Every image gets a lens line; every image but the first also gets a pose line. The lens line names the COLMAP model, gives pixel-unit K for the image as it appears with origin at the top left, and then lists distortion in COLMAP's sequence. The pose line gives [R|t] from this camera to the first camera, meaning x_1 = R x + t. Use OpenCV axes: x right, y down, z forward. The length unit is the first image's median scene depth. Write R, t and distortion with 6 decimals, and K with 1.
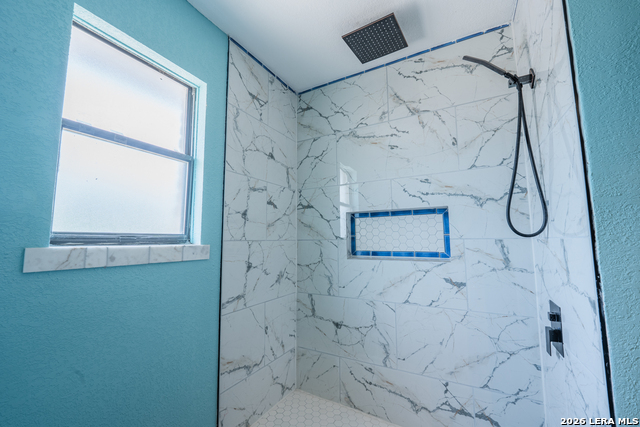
lens RADIAL K [[262.4, 0, 315.8], [0, 262.4, 213.2], [0, 0, 1]] dist [-0.009117, -0.000029]
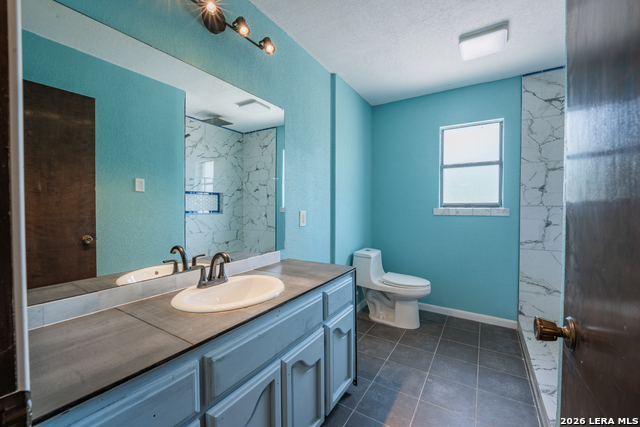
lens RADIAL K [[262.4, 0, 315.8], [0, 262.4, 213.2], [0, 0, 1]] dist [-0.009117, -0.000029]
pose [[-0.054997, 0.025016, -0.998173, 1.414083], [0.100226, 0.994775, 0.019409, -0.014631], [0.993444, -0.098975, -0.057217, -0.225401]]
